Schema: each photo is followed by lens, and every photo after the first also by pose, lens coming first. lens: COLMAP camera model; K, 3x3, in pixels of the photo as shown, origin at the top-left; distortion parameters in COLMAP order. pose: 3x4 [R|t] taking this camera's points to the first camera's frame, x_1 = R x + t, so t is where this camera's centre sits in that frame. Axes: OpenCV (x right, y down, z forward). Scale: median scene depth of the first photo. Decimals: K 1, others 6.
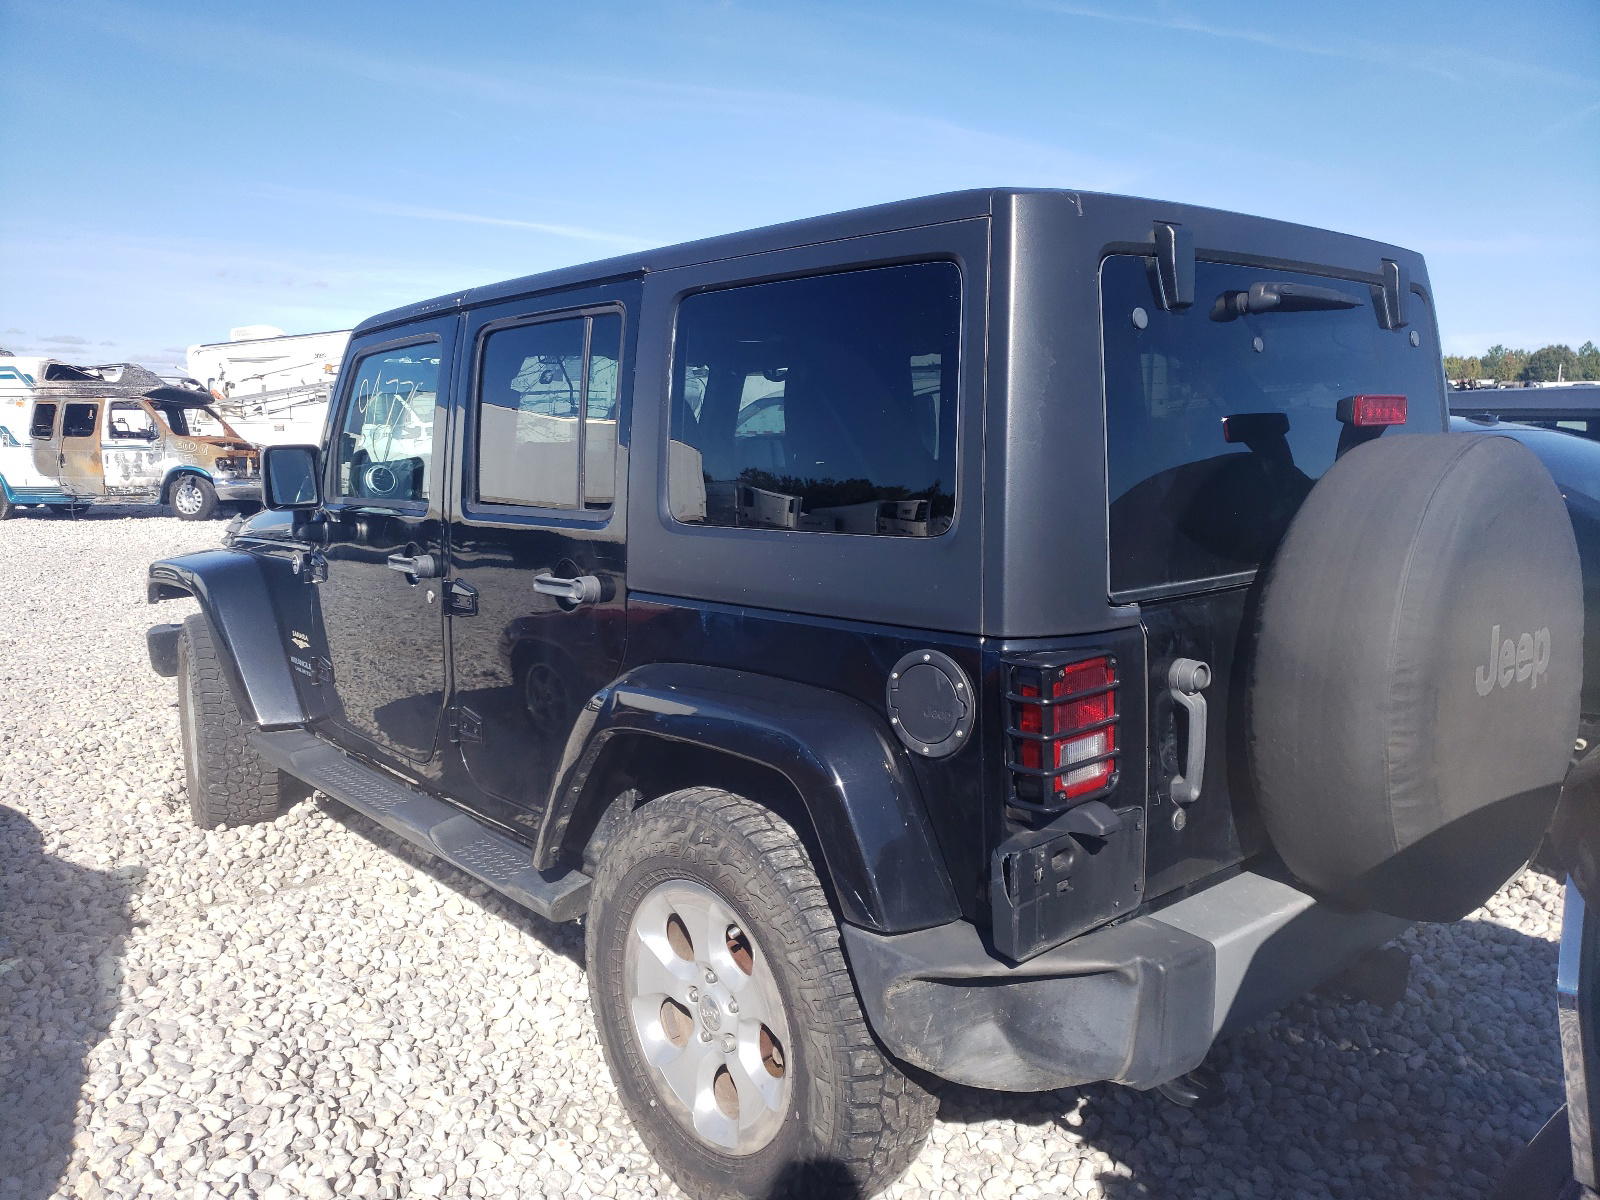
lens RADIAL K [[1309.7, 0, 775.9], [0, 1309.7, 601.9], [0, 0, 1]] dist [0.052637, -0.107462]
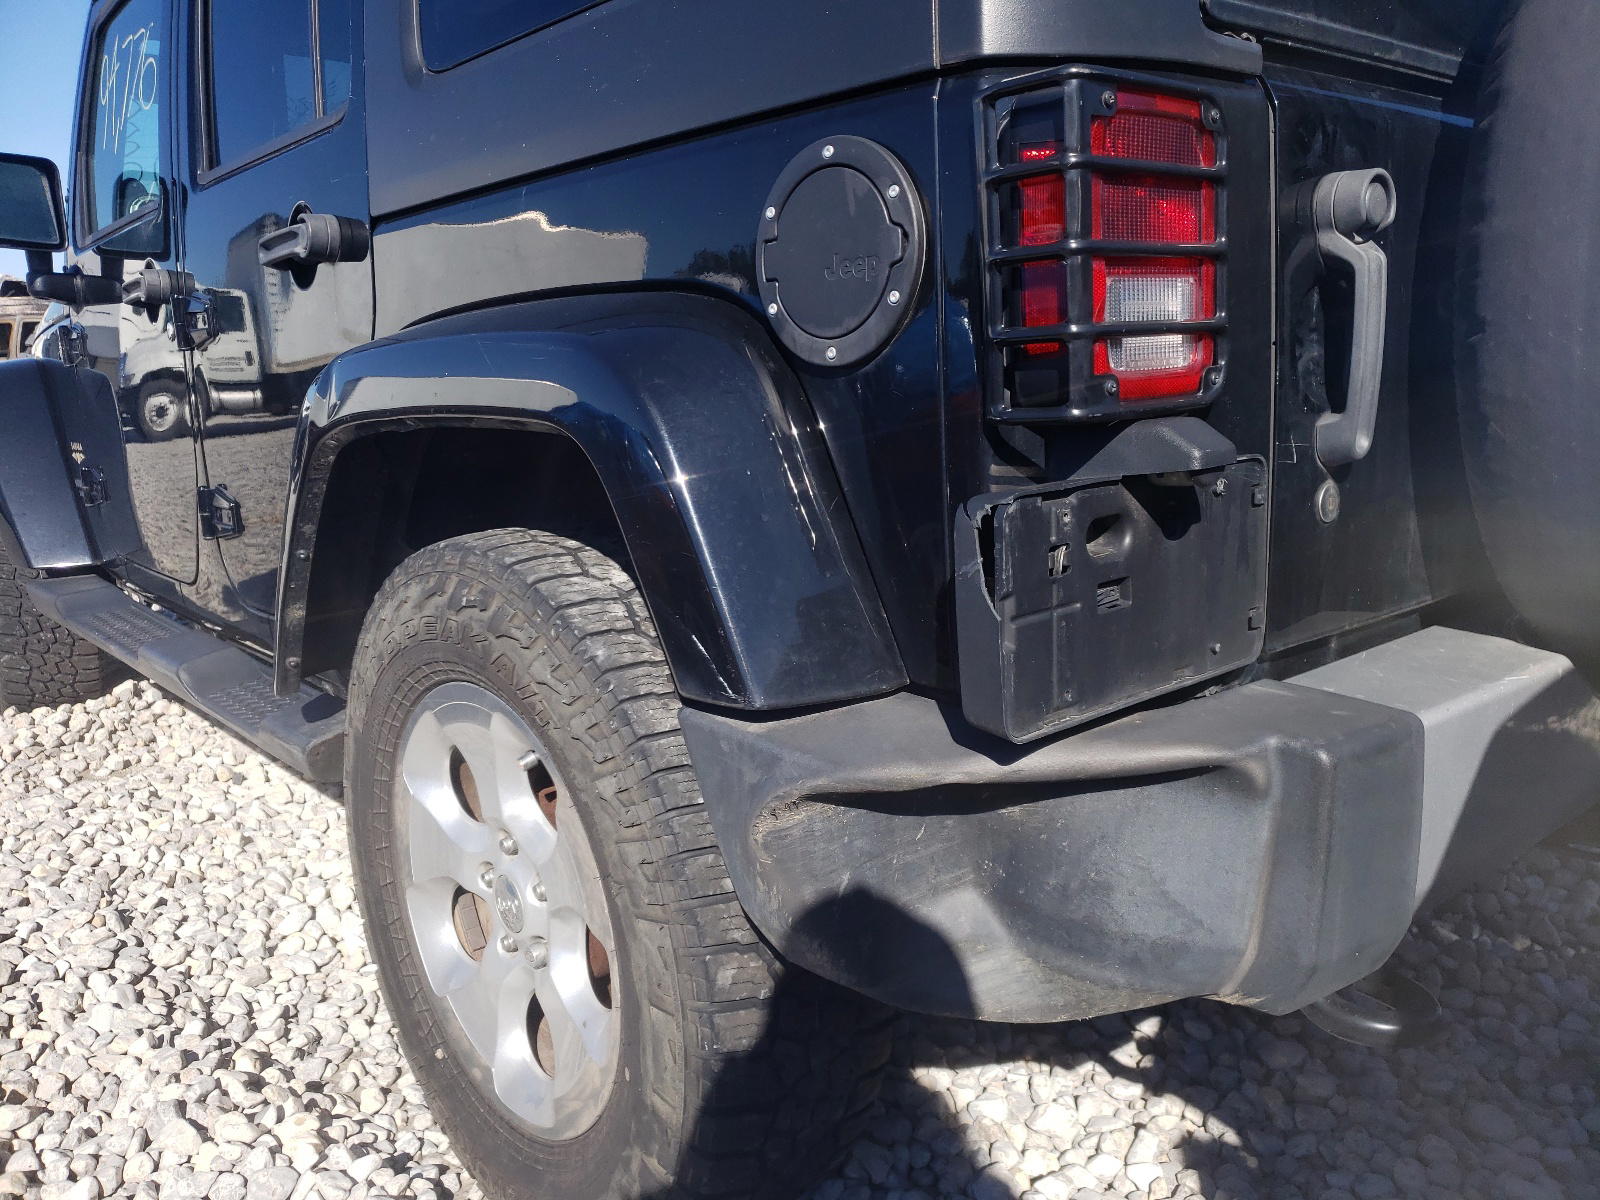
lens RADIAL K [[1308.8, 0, 800.0], [0, 1308.8, 600.0], [0, 0, 1]] dist [0.004834, 0.001486]
pose [[0.999756, -0.022087, -0.000453, 0.093224], [0.022087, 0.998909, 0.041145, 0.171757], [-0.000457, -0.041145, 0.999153, 0.463349]]
